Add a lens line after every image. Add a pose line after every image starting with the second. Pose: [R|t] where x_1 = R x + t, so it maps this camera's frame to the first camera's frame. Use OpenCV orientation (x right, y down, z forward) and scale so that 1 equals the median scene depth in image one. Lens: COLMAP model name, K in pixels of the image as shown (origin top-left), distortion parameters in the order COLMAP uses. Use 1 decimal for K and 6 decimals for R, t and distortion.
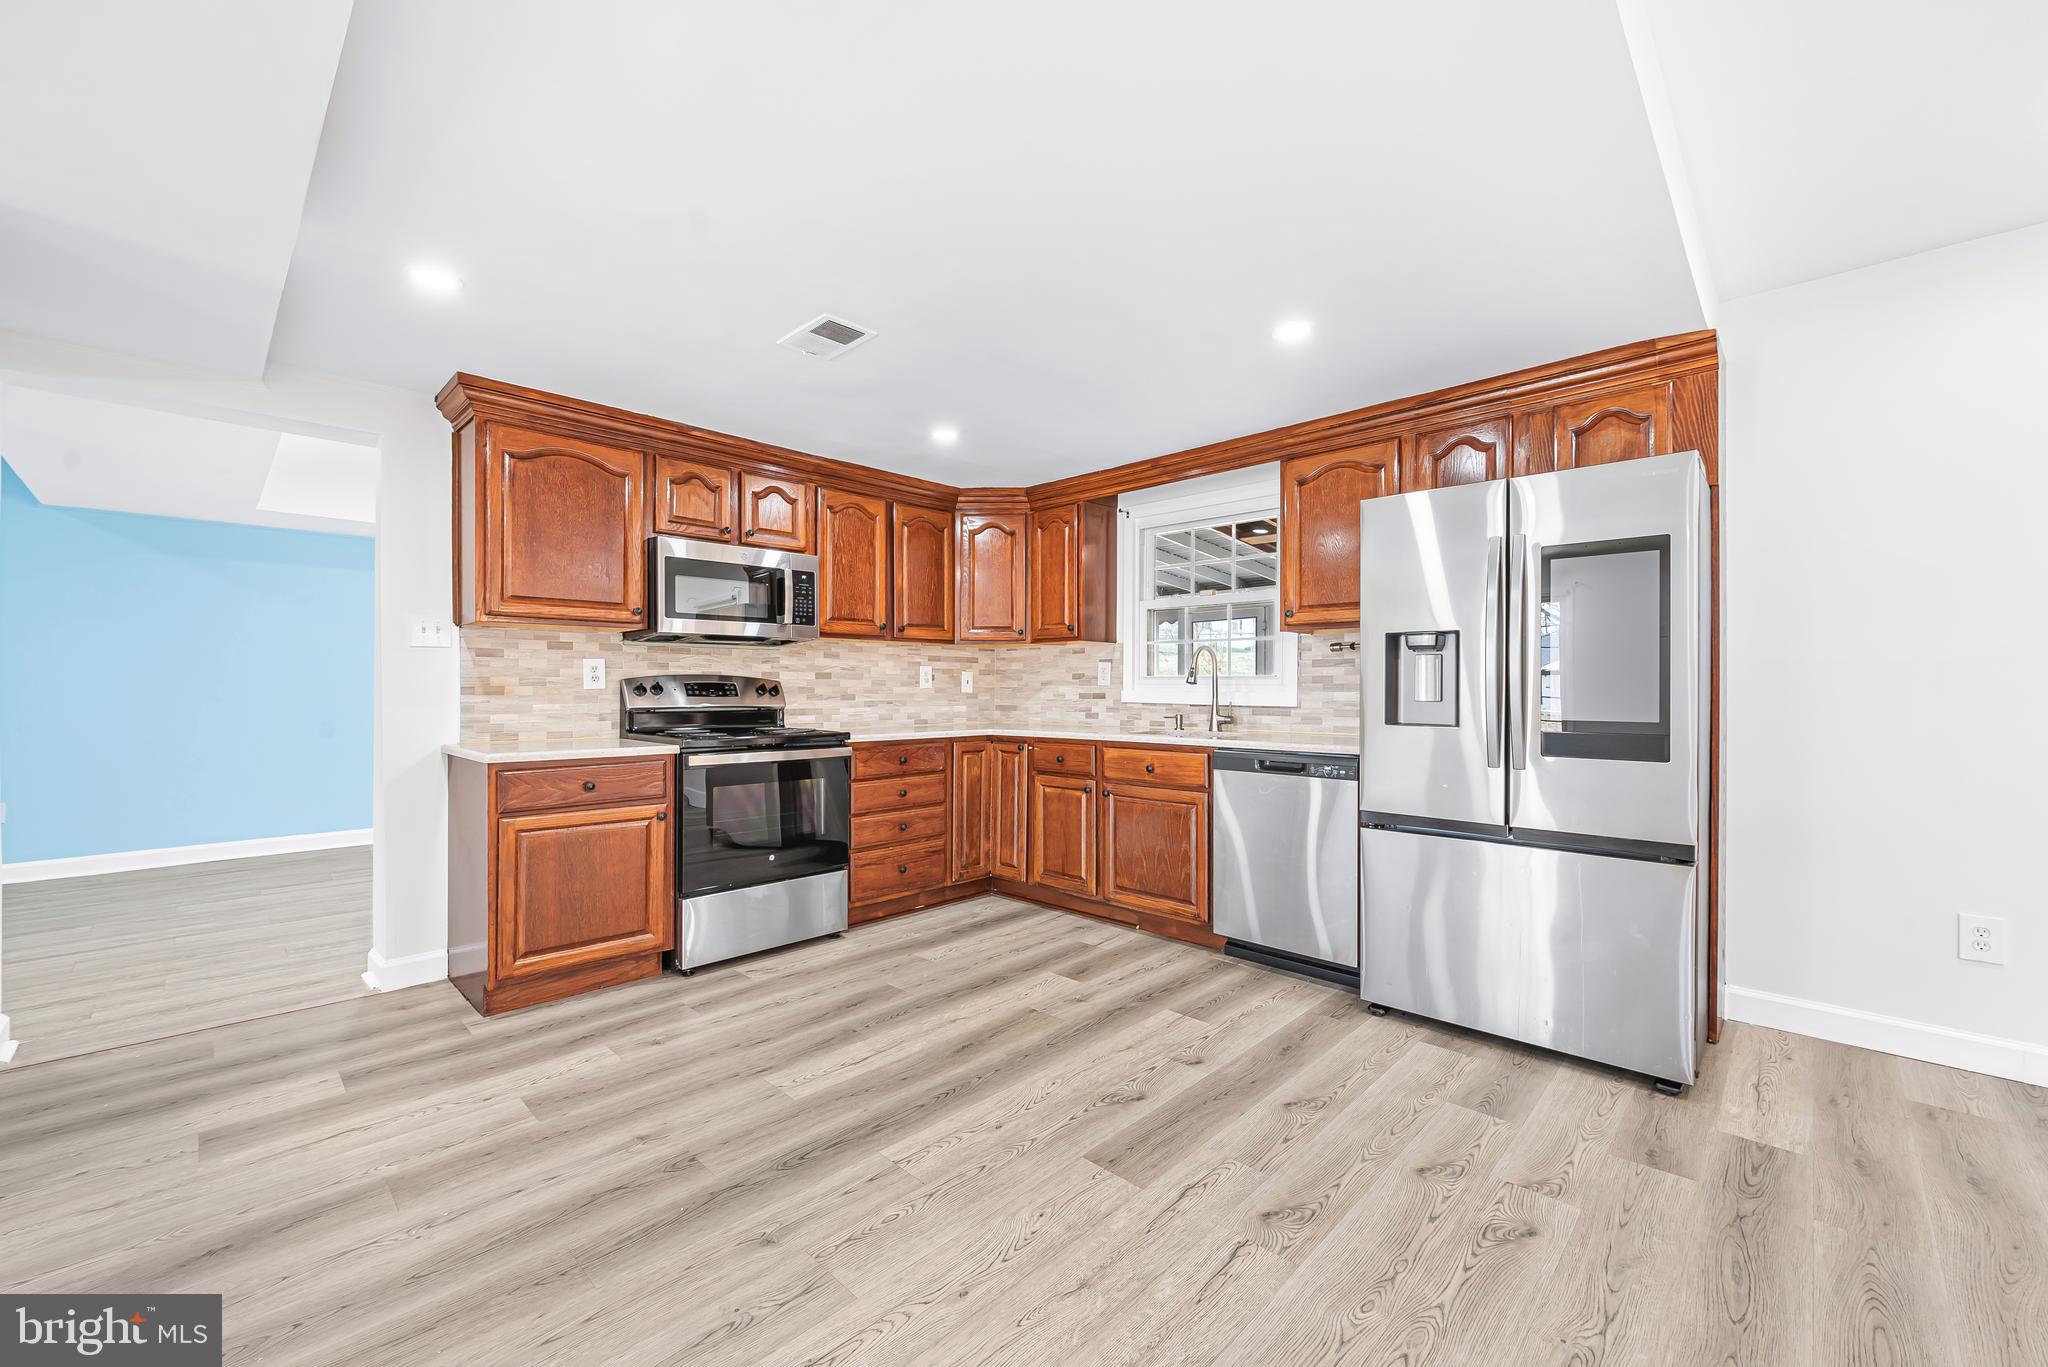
lens RADIAL K [[816.2, 0, 1025.8], [0, 816.2, 688.0], [0, 0, 1]] dist [-0.007205, -0.000382]
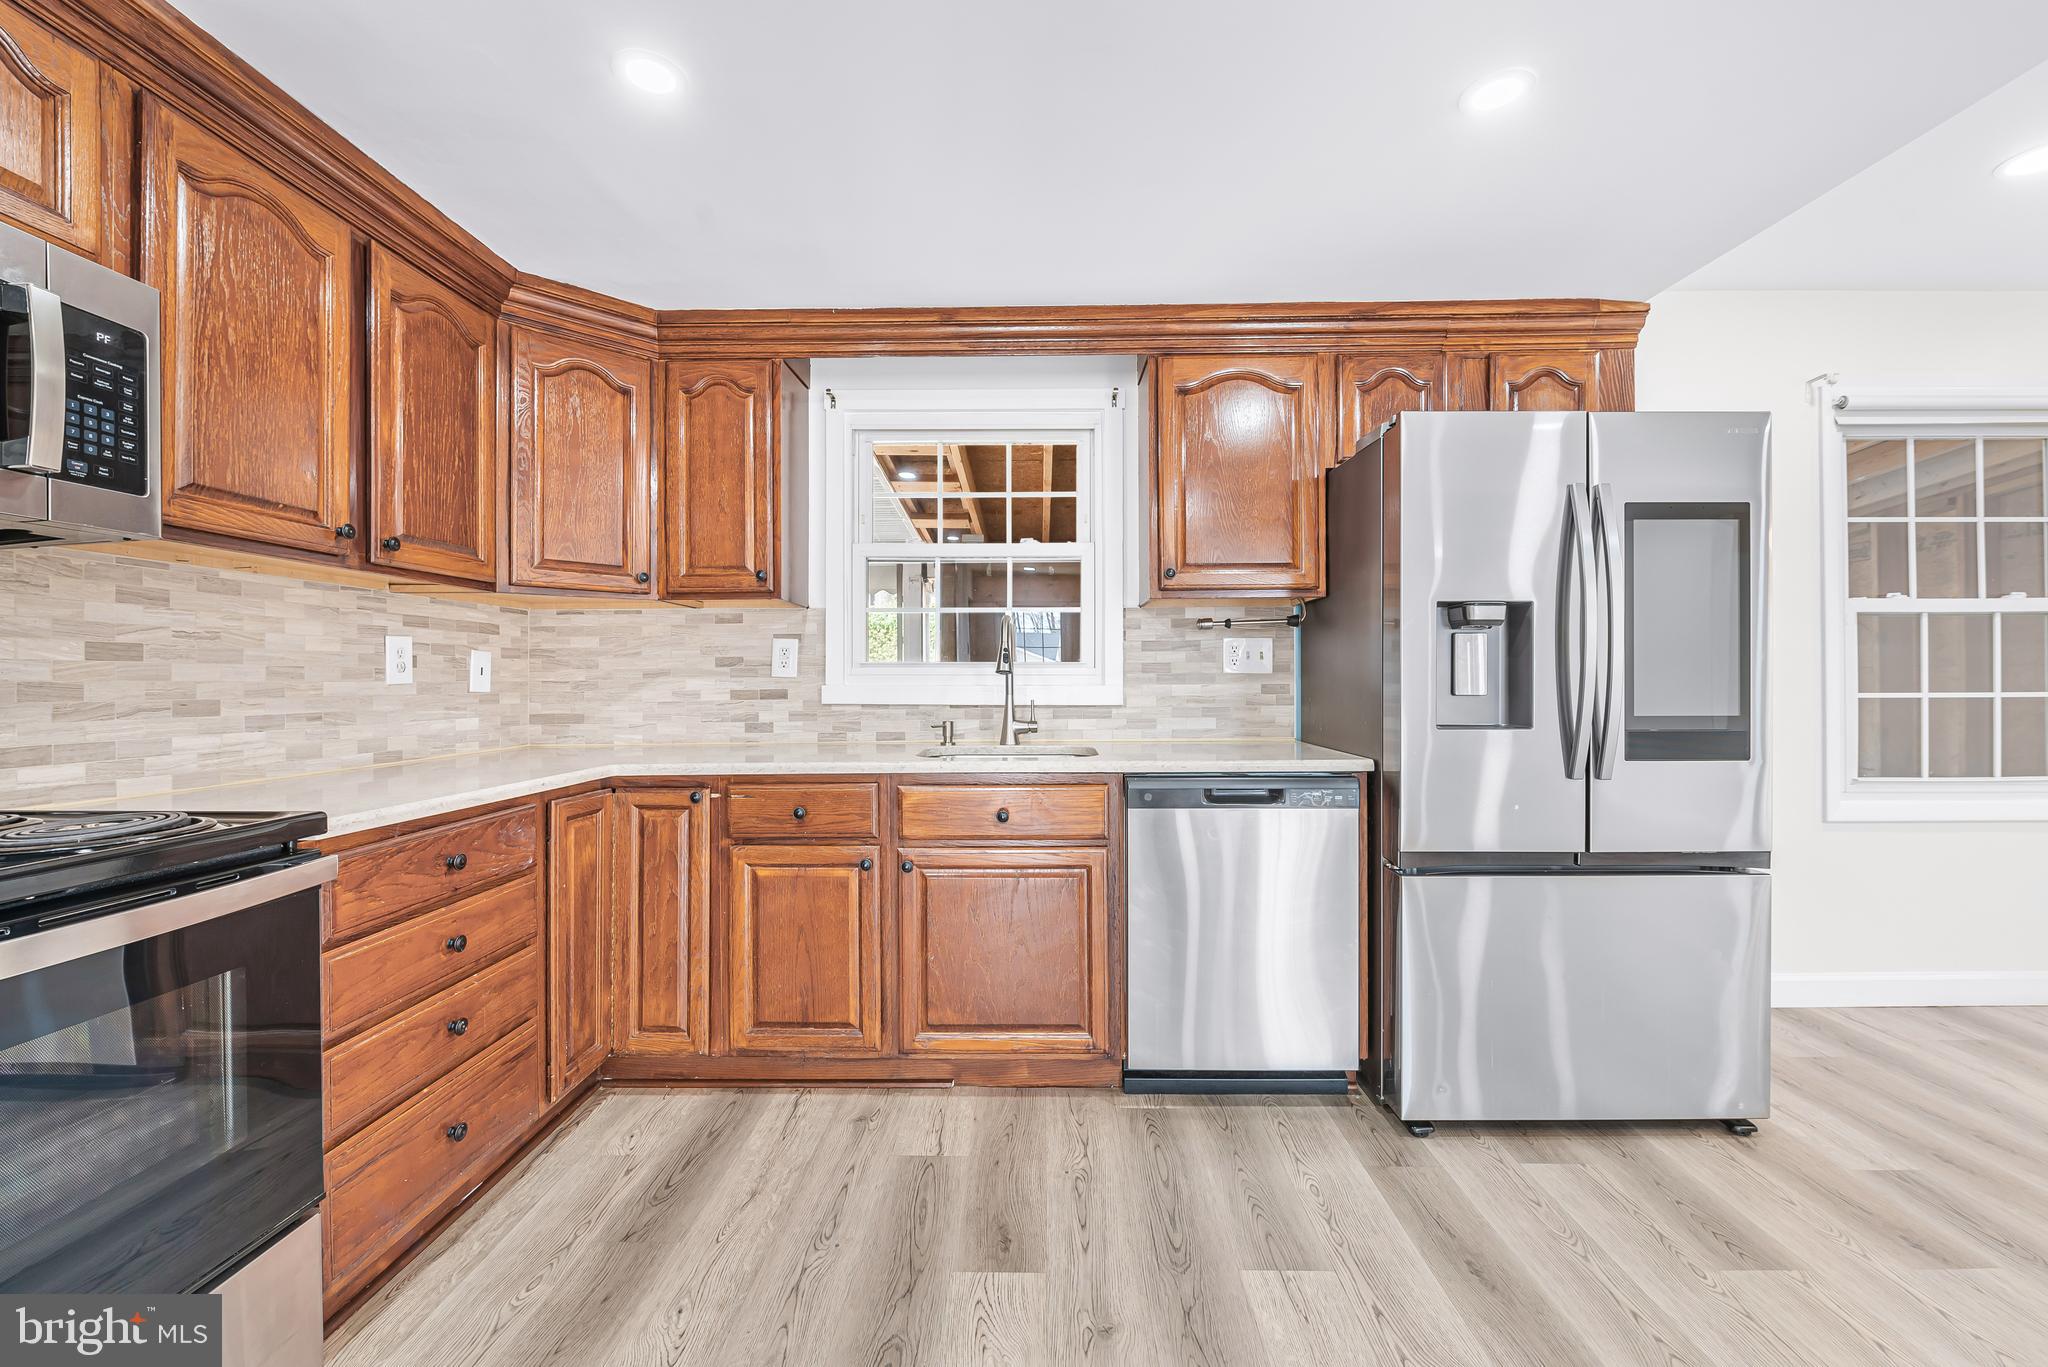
lens RADIAL K [[813.4, 0, 1028.9], [0, 813.4, 676.8], [0, 0, 1]] dist [-0.006415, -0.000328]
pose [[0.728440, -0.001882, 0.685107, -0.227300], [0.005373, 0.999981, -0.002966, -0.000493], [-0.685089, 0.005842, 0.728436, 0.531634]]
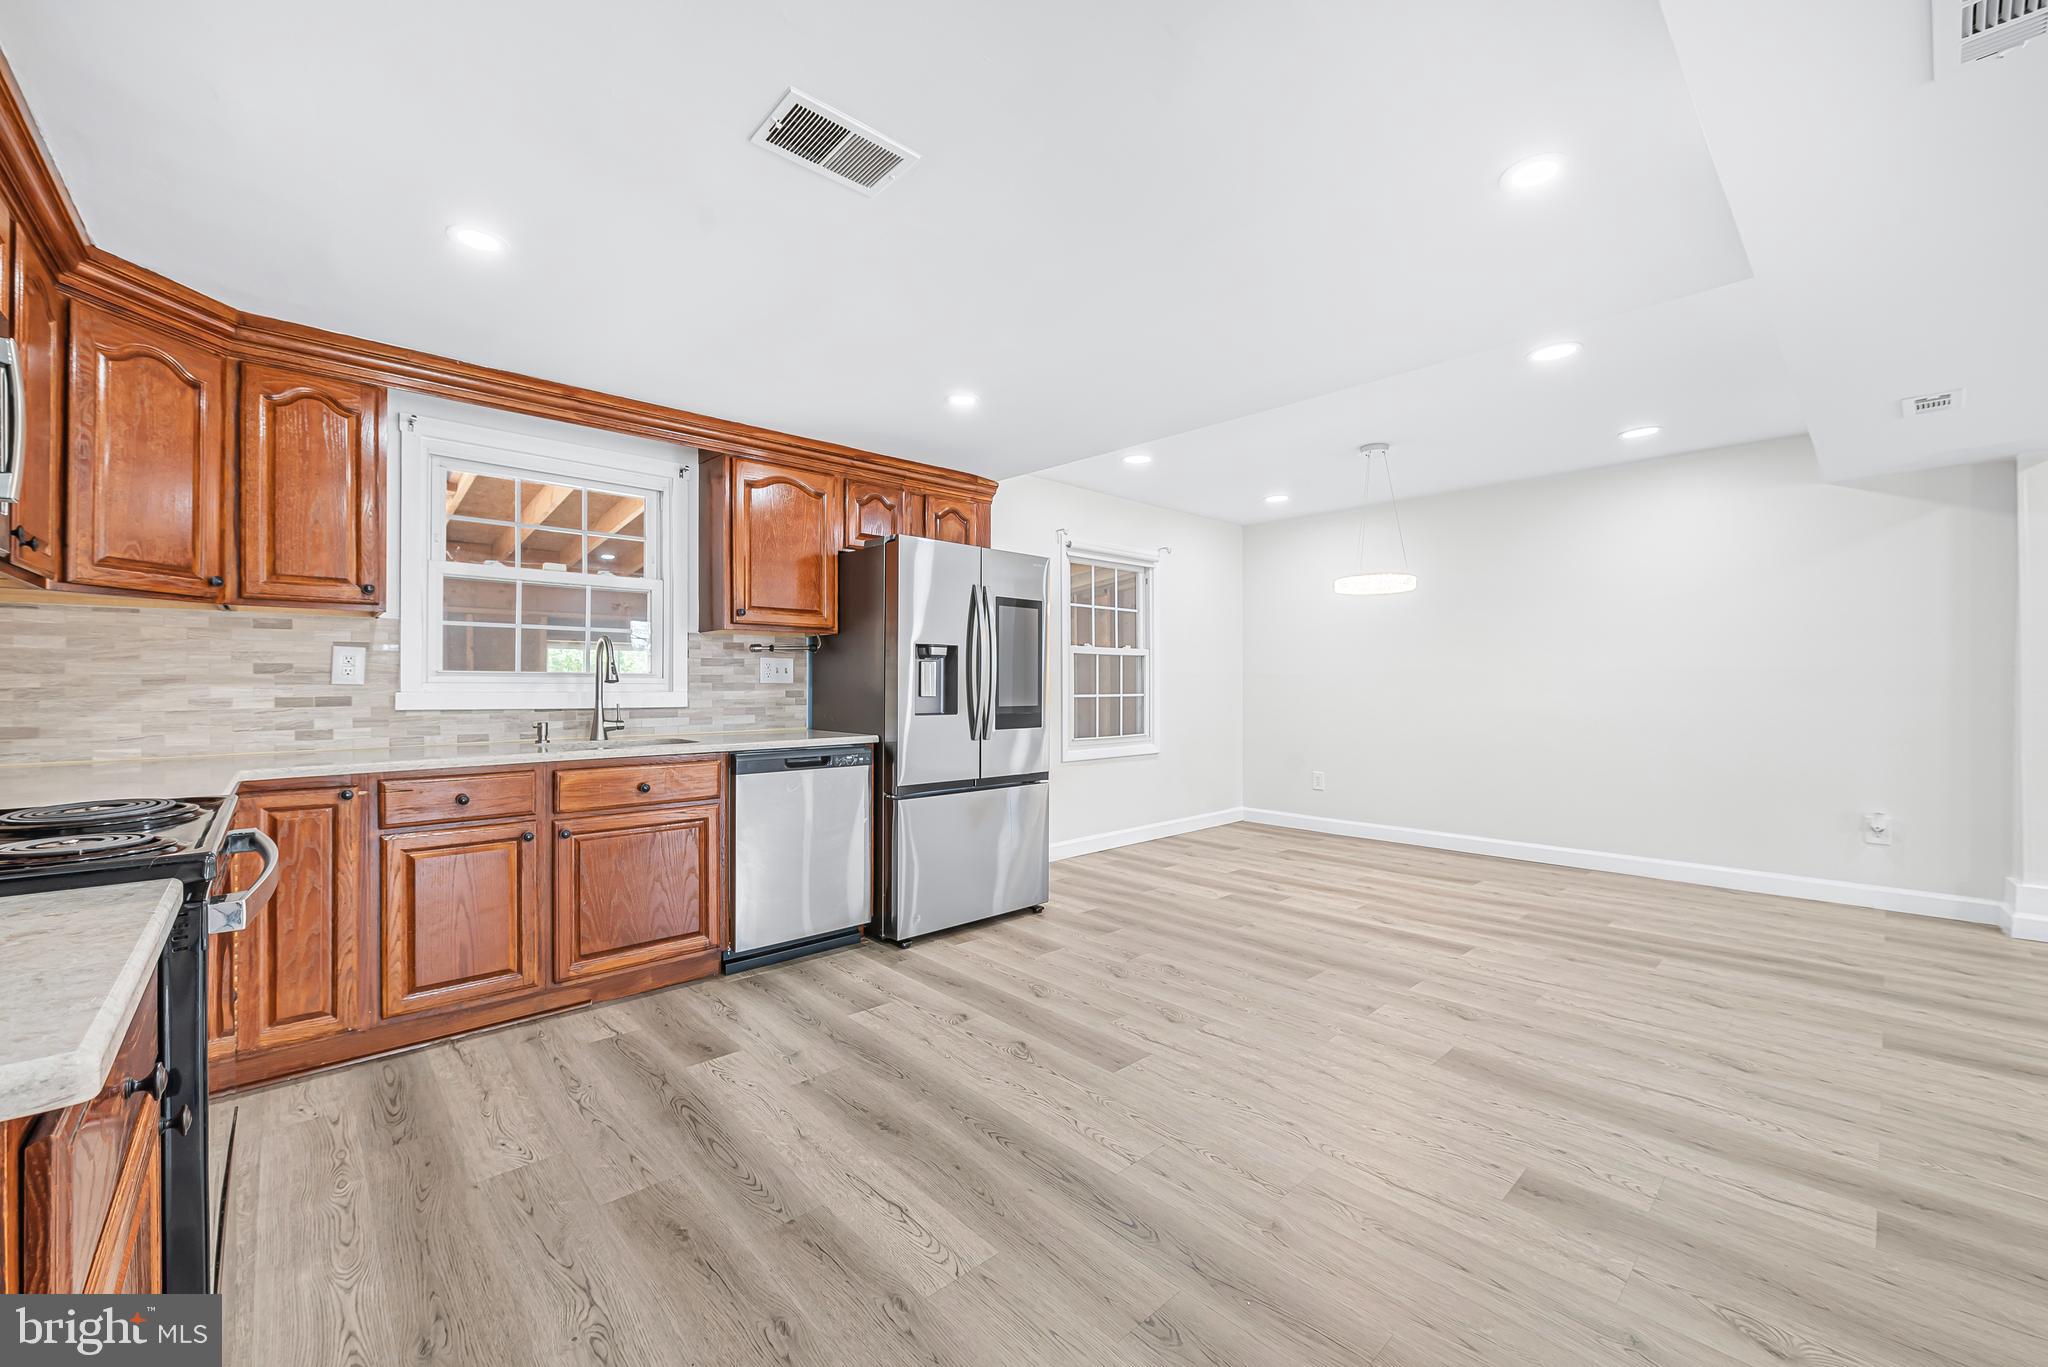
lens RADIAL K [[809.6, 0, 1032.6], [0, 809.6, 682.6], [0, 0, 1]] dist [-0.004790, -0.000315]
pose [[0.048325, 0.002249, 0.998829, -0.597466], [0.002062, 0.999995, -0.002352, -0.002285], [-0.998830, 0.002173, 0.048320, 0.553741]]
